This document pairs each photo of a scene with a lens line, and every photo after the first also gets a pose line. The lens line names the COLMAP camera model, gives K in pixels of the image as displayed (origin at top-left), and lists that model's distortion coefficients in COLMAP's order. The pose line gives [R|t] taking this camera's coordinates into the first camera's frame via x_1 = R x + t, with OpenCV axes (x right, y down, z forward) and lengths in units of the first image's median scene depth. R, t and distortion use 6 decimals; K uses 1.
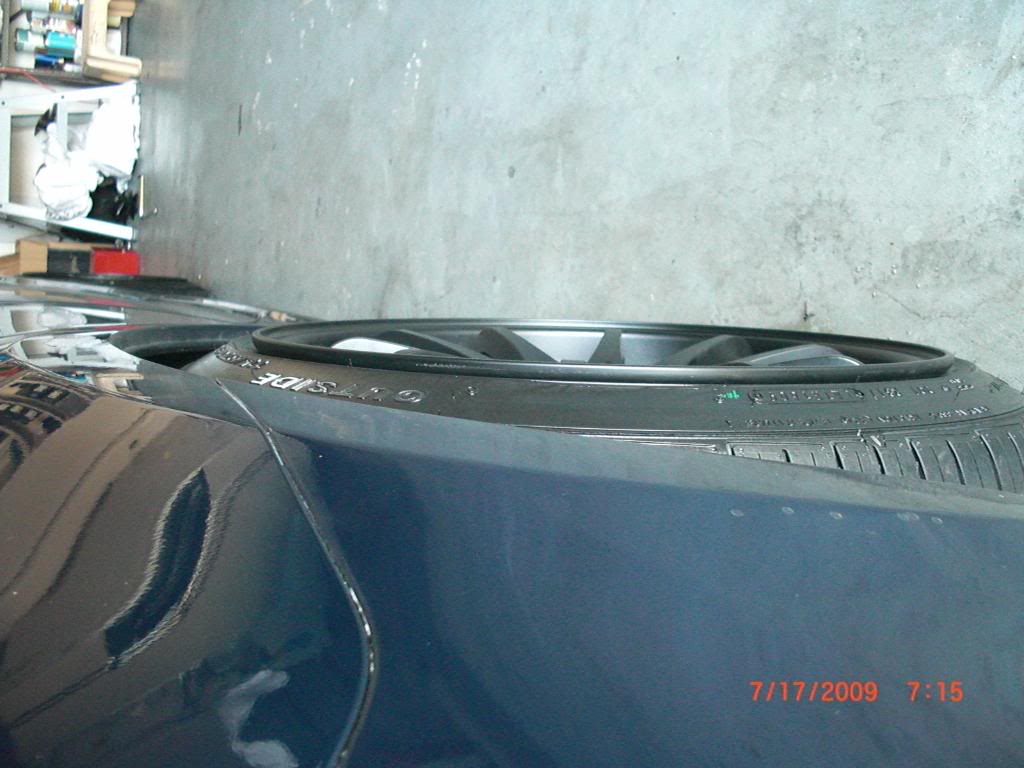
lens RADIAL K [[1078.1, 0, 512.0], [0, 1078.1, 382.5], [0, 0, 1]] dist [-0.019078, 0.000000]
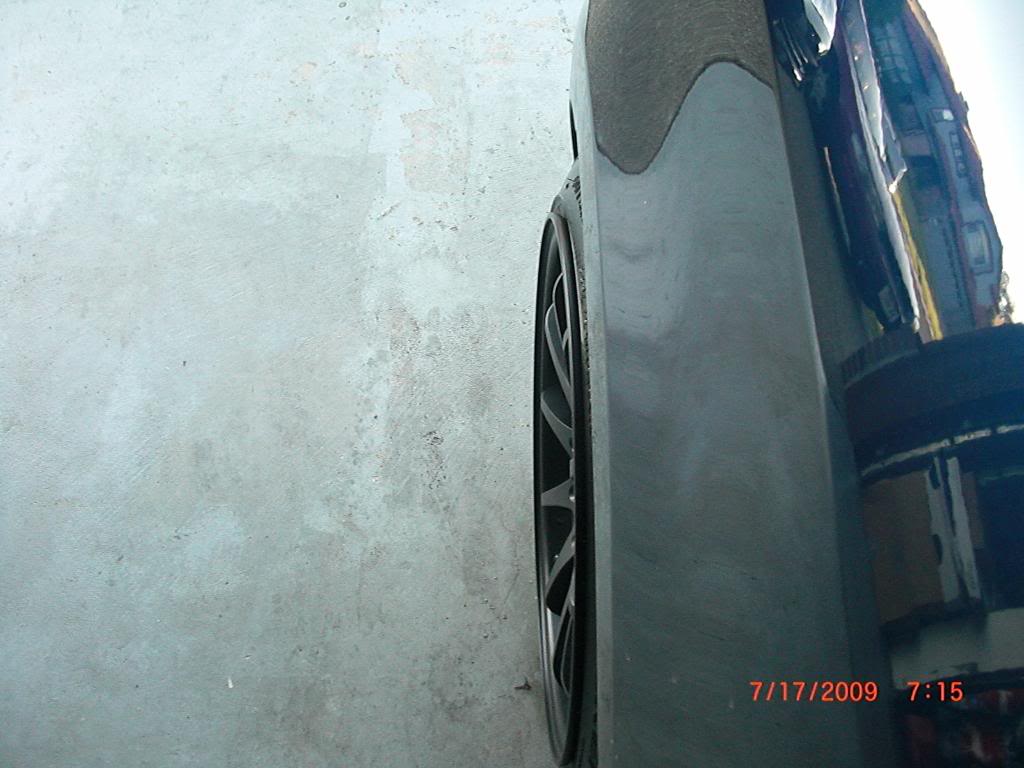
lens RADIAL K [[1078.1, 0, 512.6], [0, 1078.1, 384.1], [0, 0, 1]] dist [-0.019078, 0.000000]
pose [[-0.089770, -0.005967, 0.995945, -0.927533], [0.990376, -0.106301, 0.088631, -0.153717], [0.105341, 0.994316, 0.015452, 0.690544]]
